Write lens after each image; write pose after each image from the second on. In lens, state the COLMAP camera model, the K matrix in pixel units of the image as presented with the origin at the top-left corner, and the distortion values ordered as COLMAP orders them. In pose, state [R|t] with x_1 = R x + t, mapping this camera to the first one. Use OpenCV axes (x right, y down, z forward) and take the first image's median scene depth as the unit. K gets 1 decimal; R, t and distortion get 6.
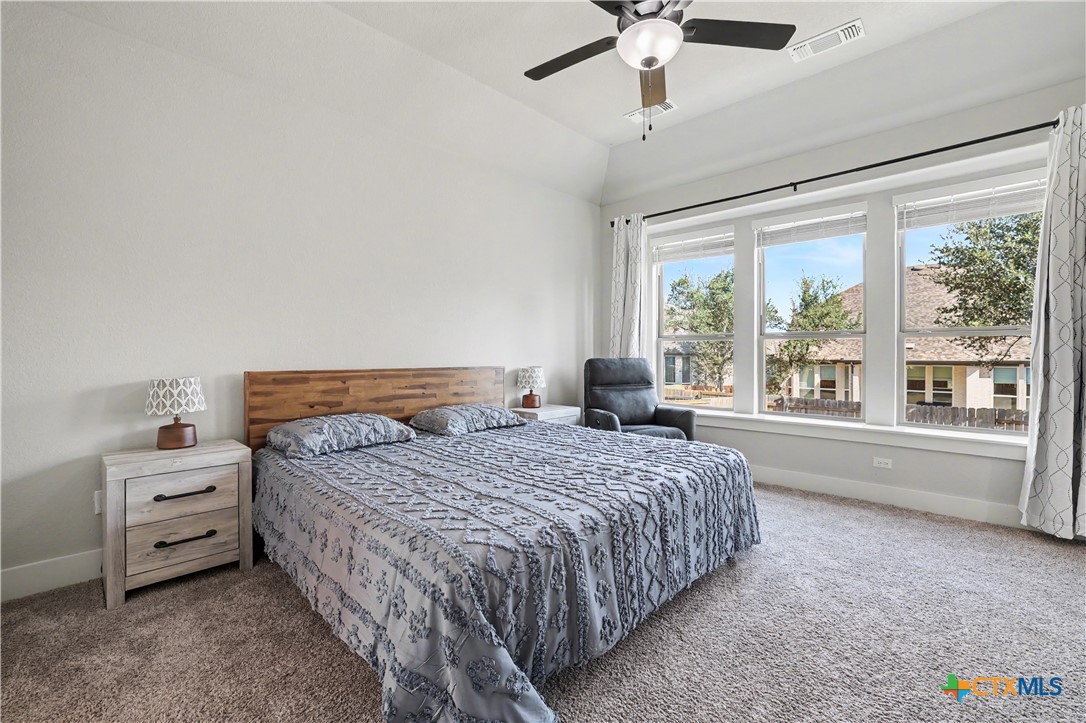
lens RADIAL K [[465.5, 0, 544.1], [0, 465.5, 359.2], [0, 0, 1]] dist [-0.037480, 0.012433]
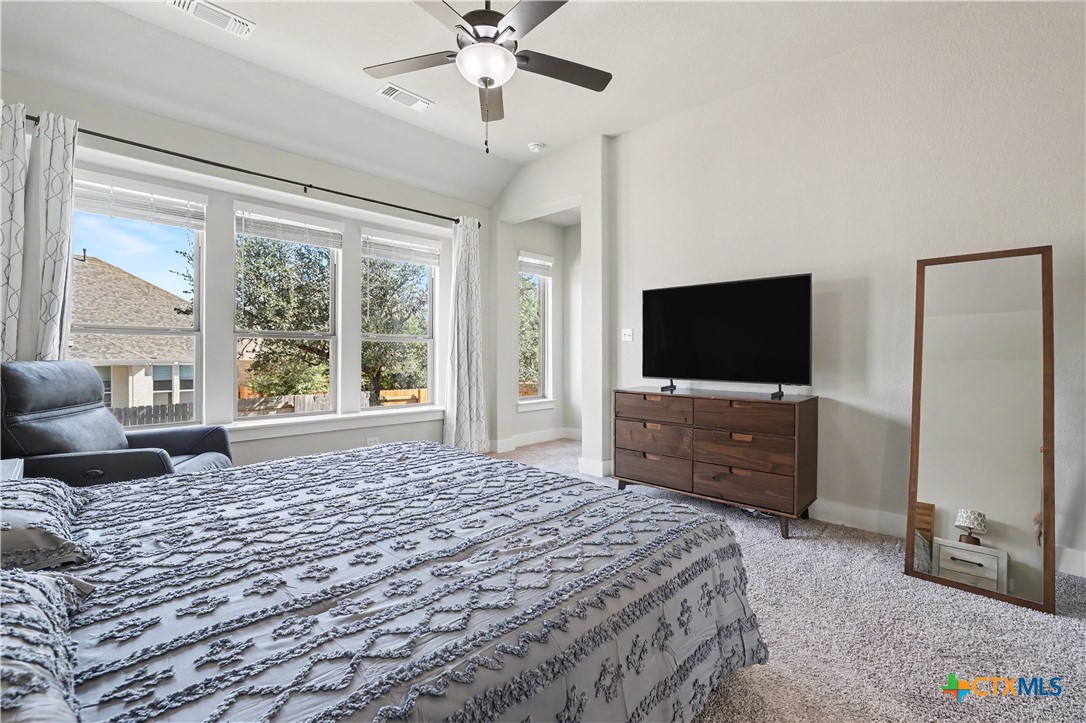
lens RADIAL K [[465.5, 0, 544.1], [0, 465.5, 359.2], [0, 0, 1]] dist [-0.037480, 0.012433]
pose [[-0.001884, -0.012457, 0.999921, -0.470708], [0.009908, 0.999873, 0.012475, -0.007052], [-0.999949, 0.009931, -0.001760, 0.481782]]
